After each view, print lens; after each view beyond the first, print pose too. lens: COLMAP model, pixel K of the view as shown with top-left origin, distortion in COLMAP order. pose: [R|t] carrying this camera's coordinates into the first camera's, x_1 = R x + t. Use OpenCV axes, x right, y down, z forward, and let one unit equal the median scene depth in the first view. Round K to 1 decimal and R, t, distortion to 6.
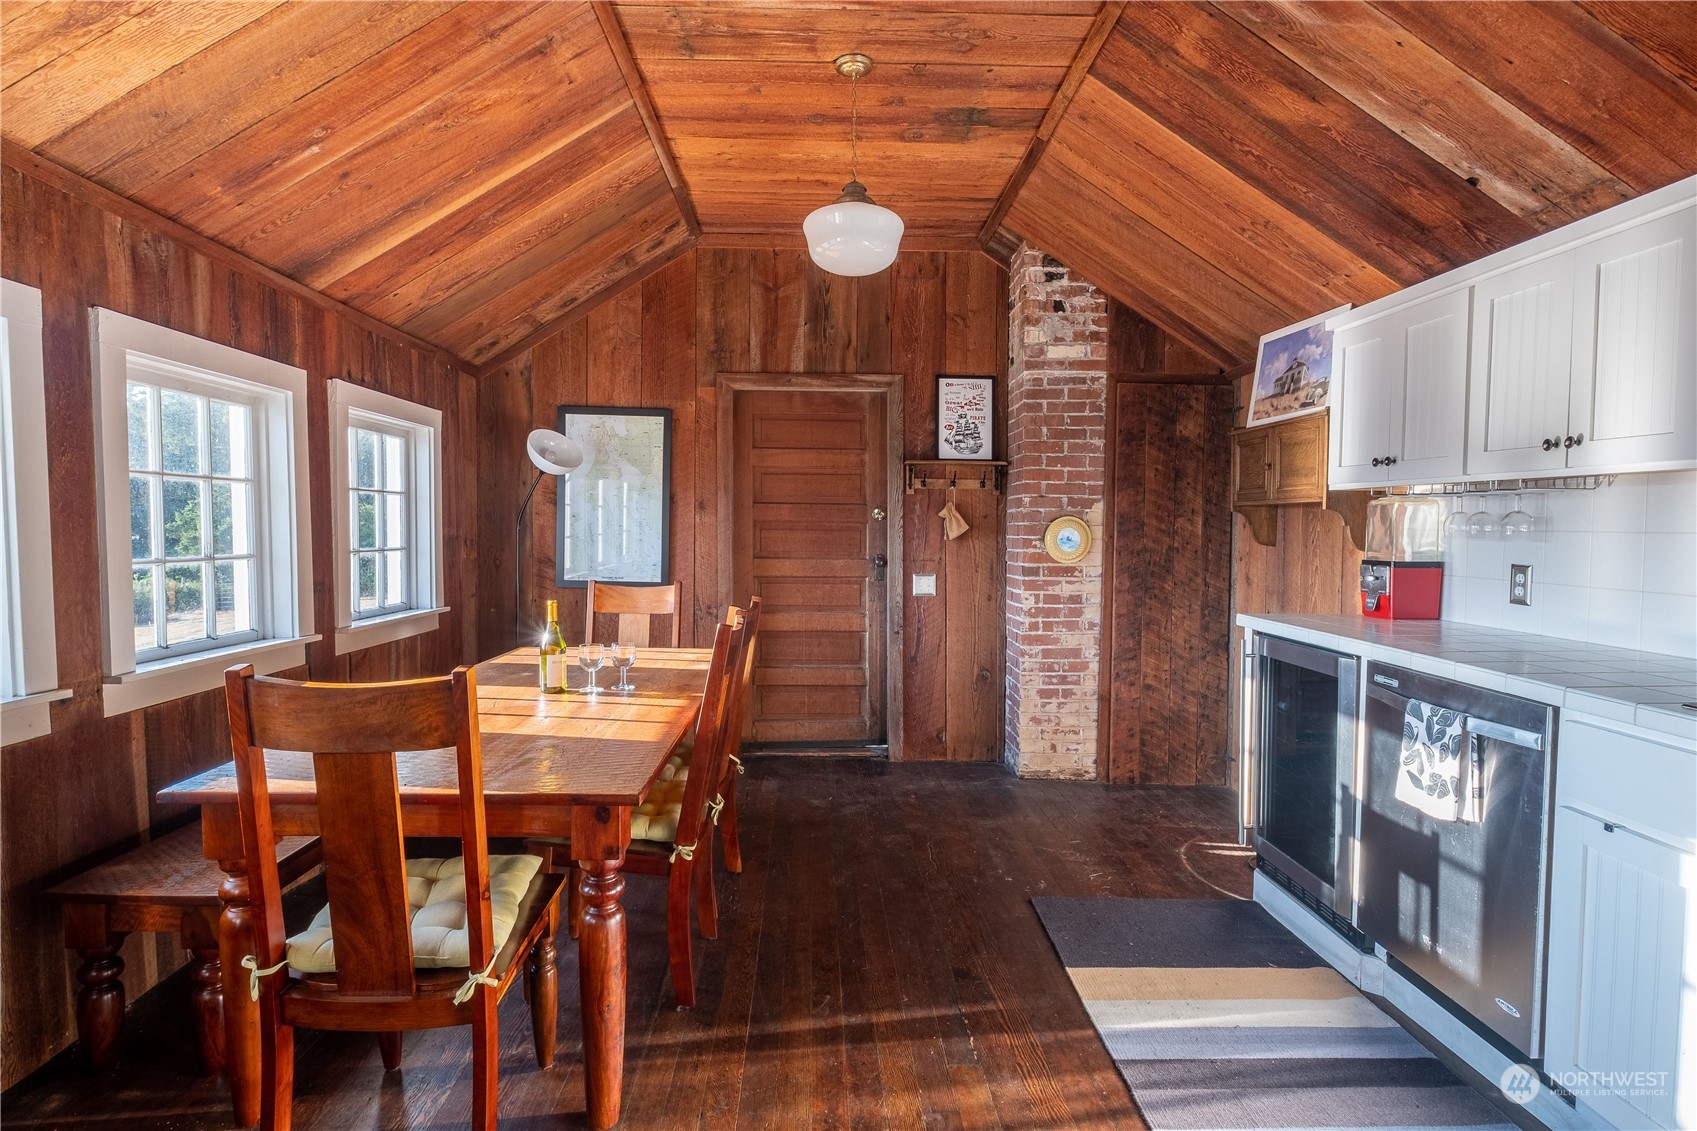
lens RADIAL K [[802.3, 0, 848.5], [0, 802.3, 565.5], [0, 0, 1]] dist [0.000190, -0.000203]
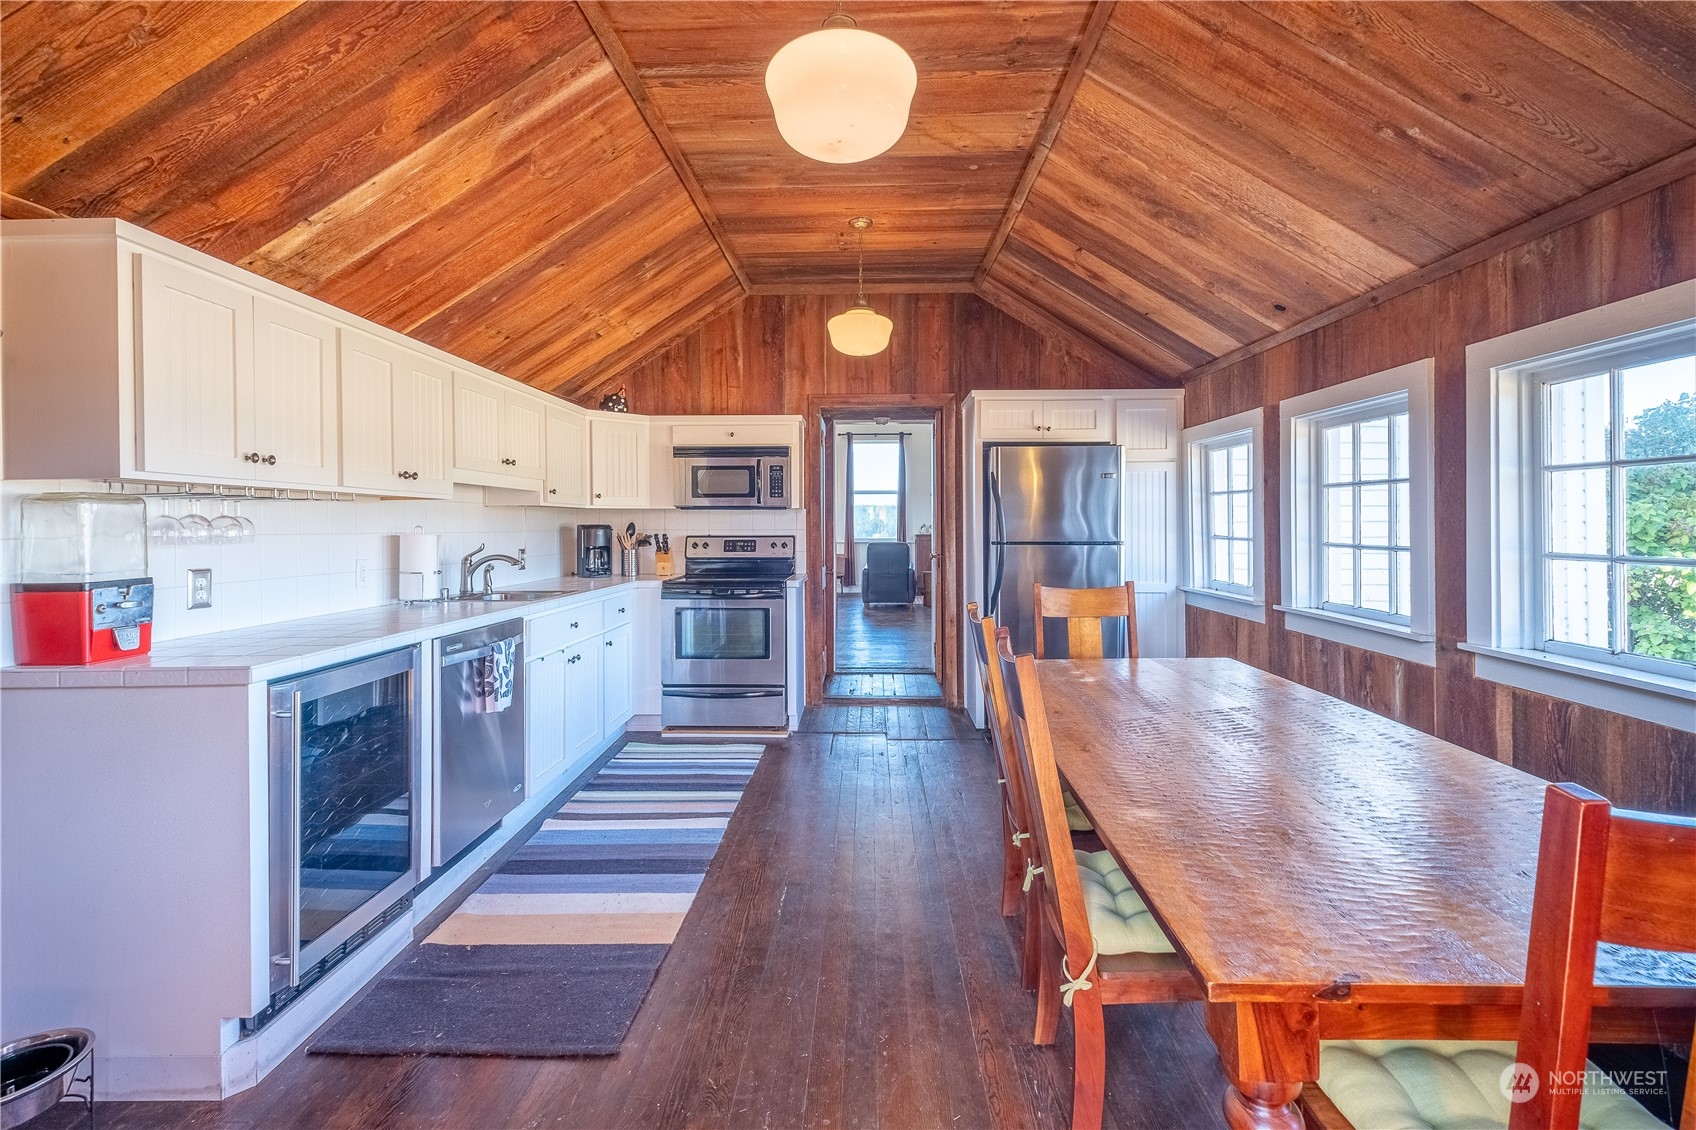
lens RADIAL K [[751.3, 0, 851.5], [0, 751.3, 527.4], [0, 0, 1]] dist [-0.002682, -0.001435]
pose [[-0.996905, 0.008196, 0.078193, -0.060195], [0.012256, 0.998593, 0.051587, -0.099214], [-0.077660, 0.052386, -0.995603, 2.001125]]
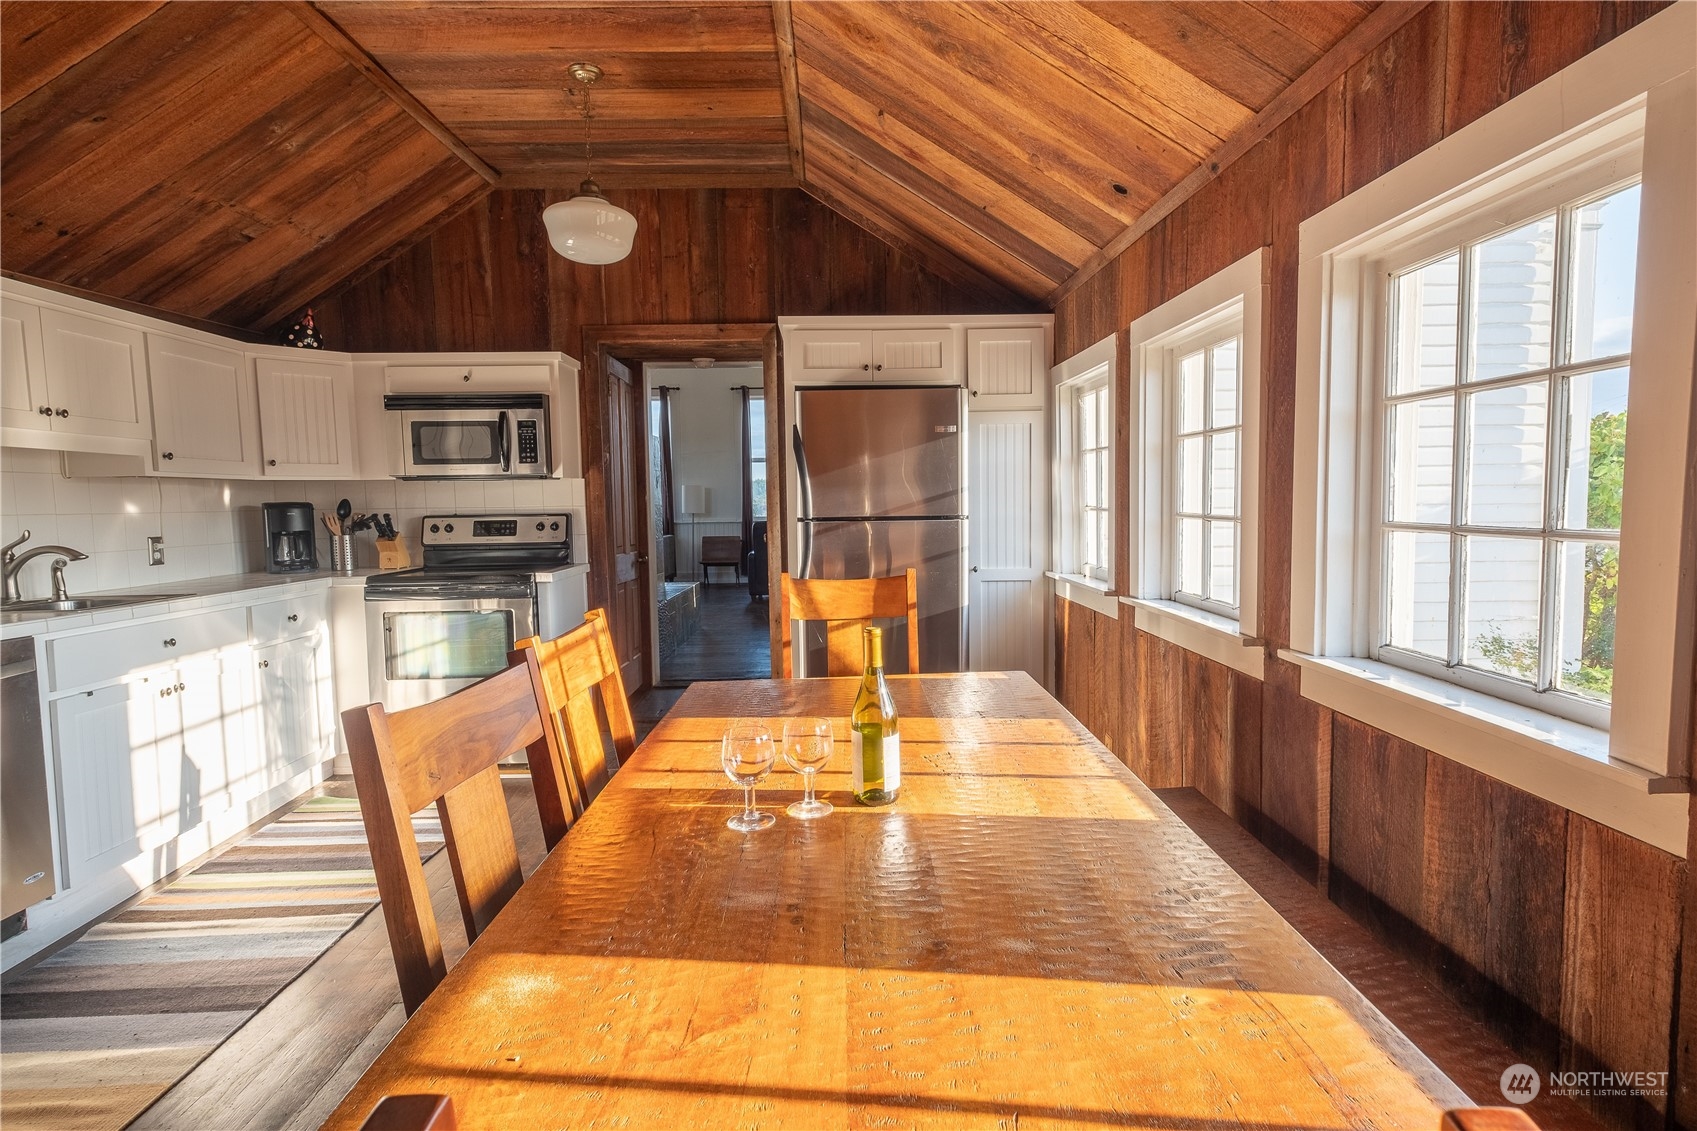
lens RADIAL K [[879.8, 0, 864.5], [0, 879.8, 569.2], [0, 0, 1]] dist [-0.000920, -0.000264]
pose [[-0.999708, 0.020107, 0.013426, -0.421632], [0.021642, 0.991773, 0.126165, -0.072764], [-0.010778, 0.126419, -0.991918, 1.766811]]
